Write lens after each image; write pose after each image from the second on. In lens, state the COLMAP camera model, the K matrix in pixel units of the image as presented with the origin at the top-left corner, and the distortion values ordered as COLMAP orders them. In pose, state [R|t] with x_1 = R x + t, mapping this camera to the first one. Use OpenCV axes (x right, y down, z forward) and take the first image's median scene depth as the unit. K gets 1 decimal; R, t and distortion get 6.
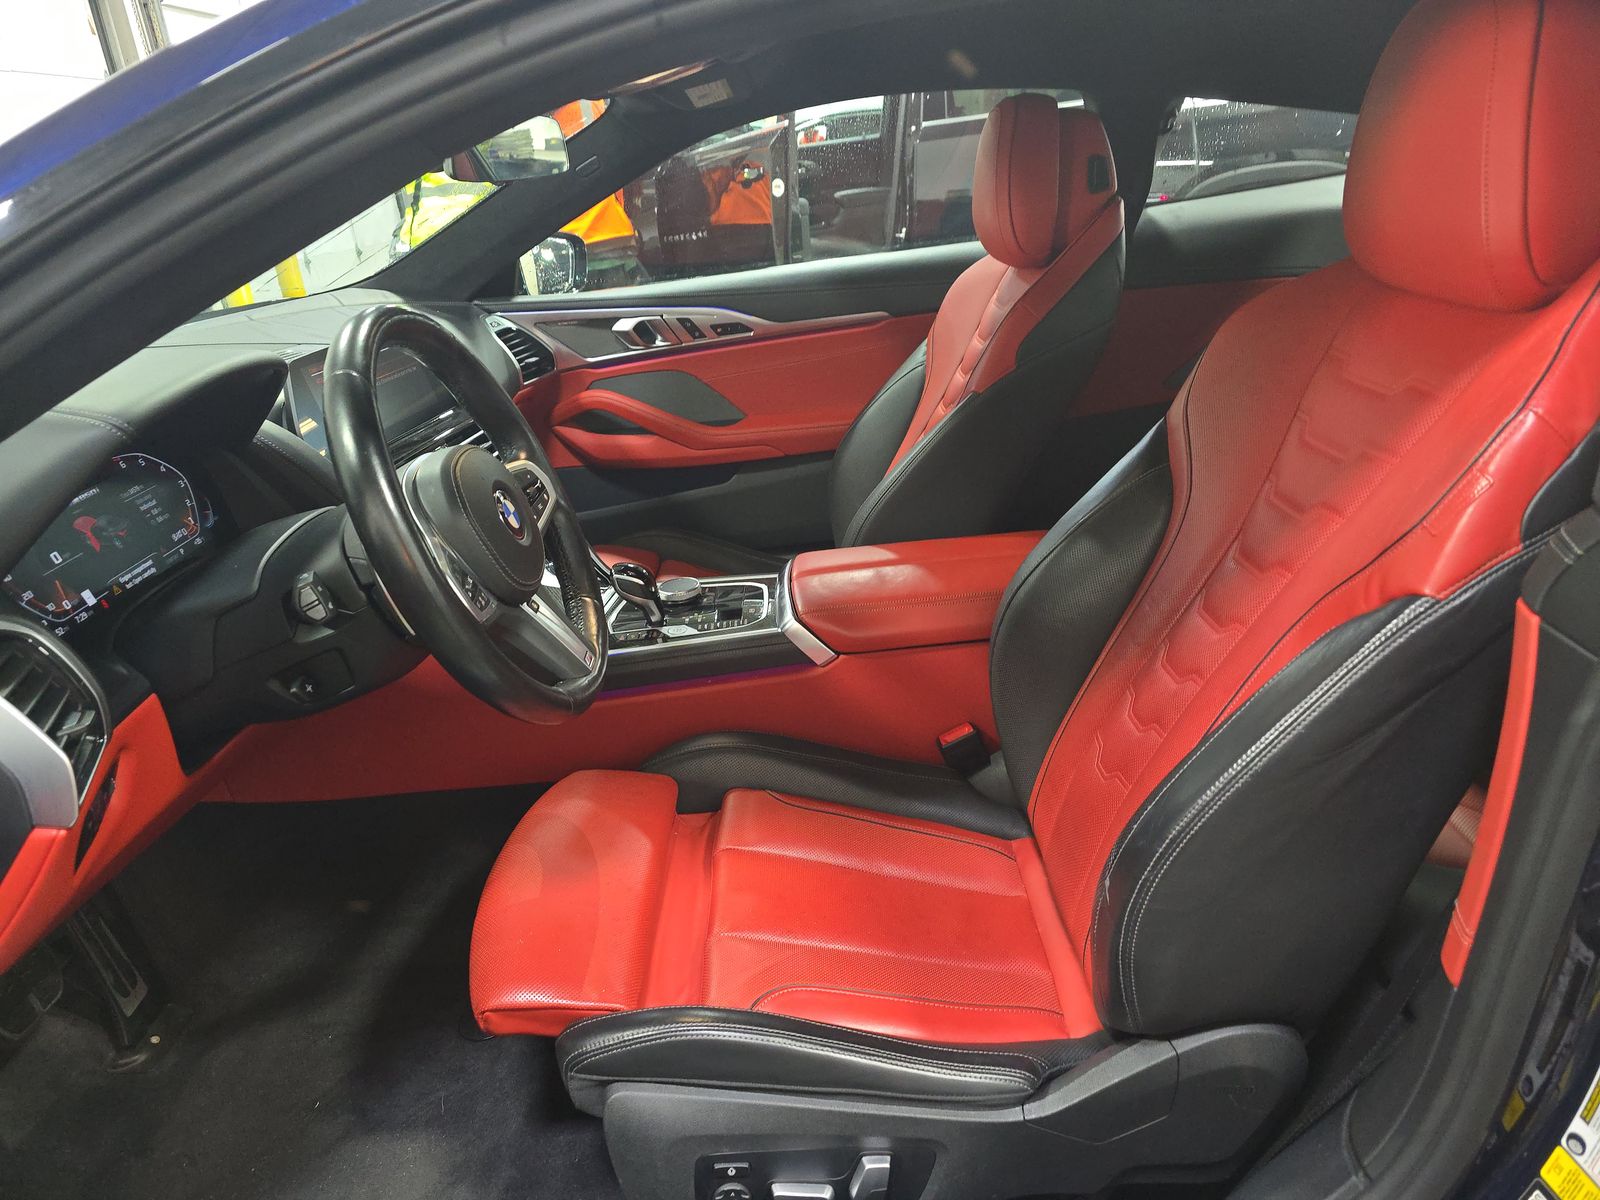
lens RADIAL K [[1091.1, 0, 792.6], [0, 1091.1, 591.5], [0, 0, 1]] dist [0.083584, -0.063392]
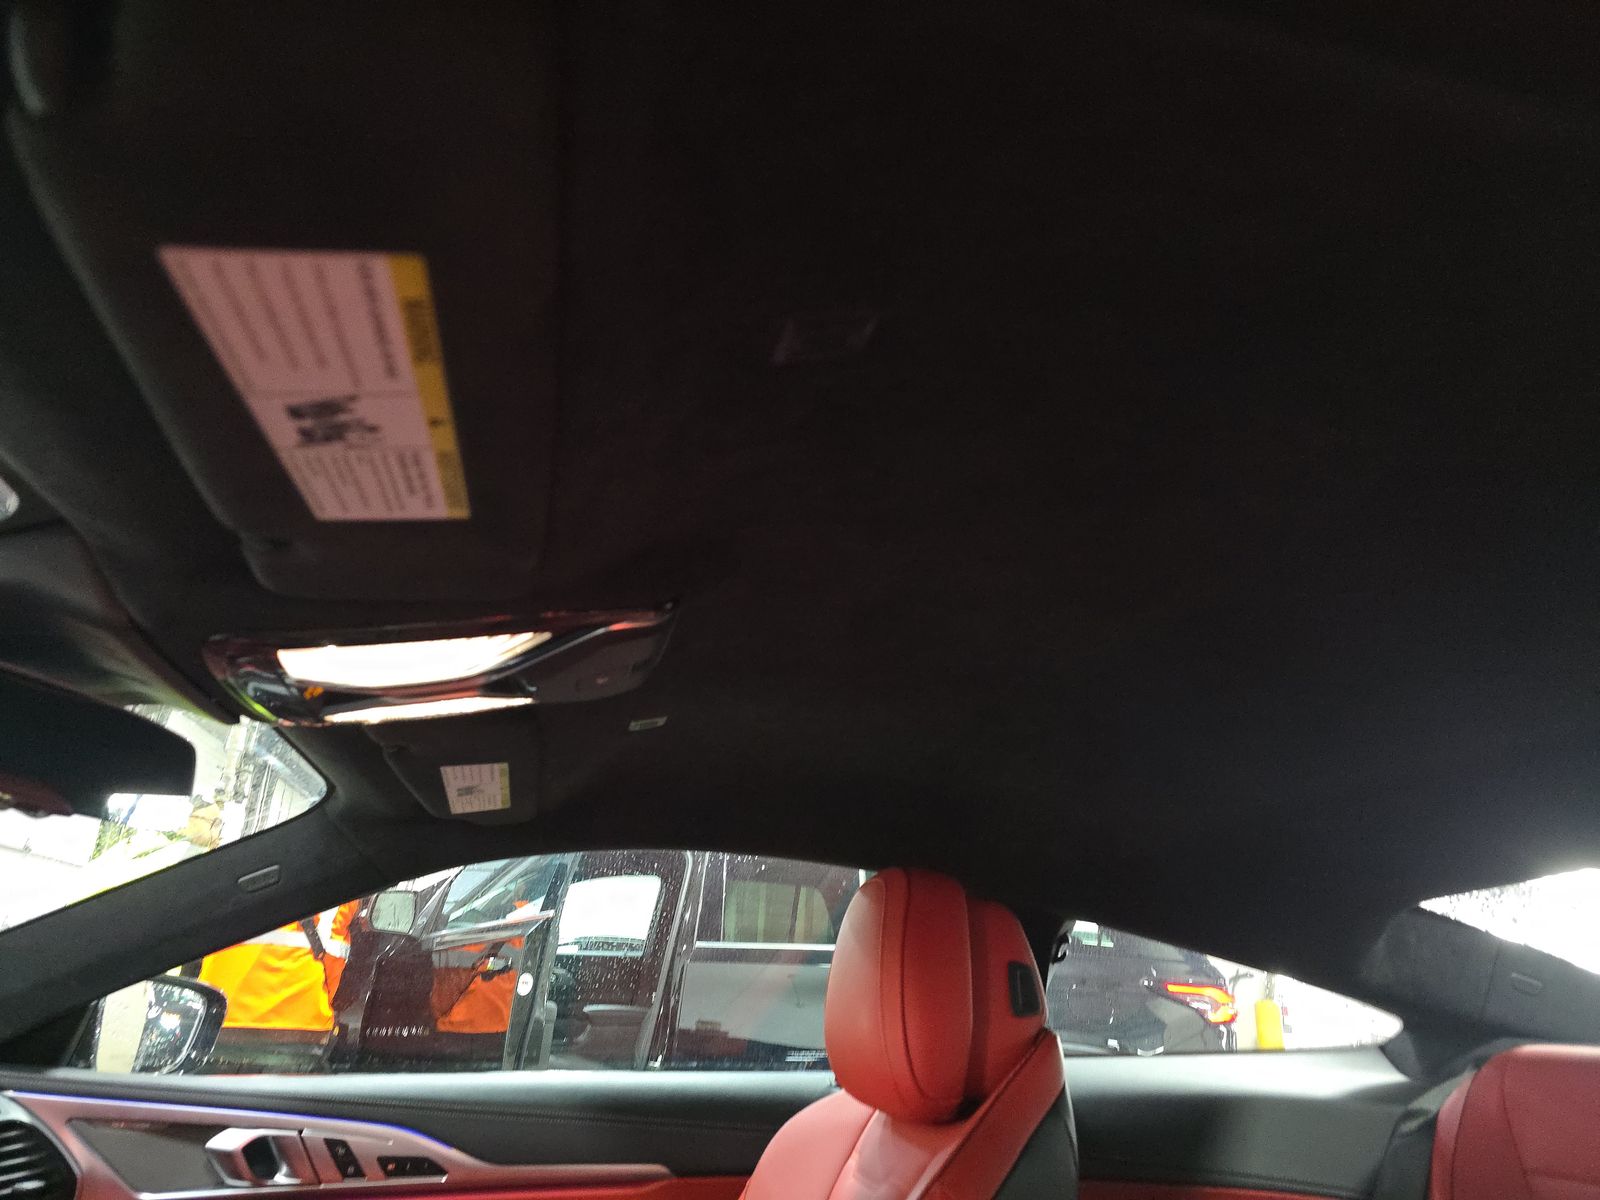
lens RADIAL K [[981.4, 0, 797.9], [0, 981.4, 634.4], [0, 0, 1]] dist [0.032446, -0.037281]
pose [[0.959769, 0.211280, 0.184944, -0.012174], [-0.031658, 0.735876, -0.676376, -0.081986], [-0.279000, 0.643310, 0.712960, 0.316680]]
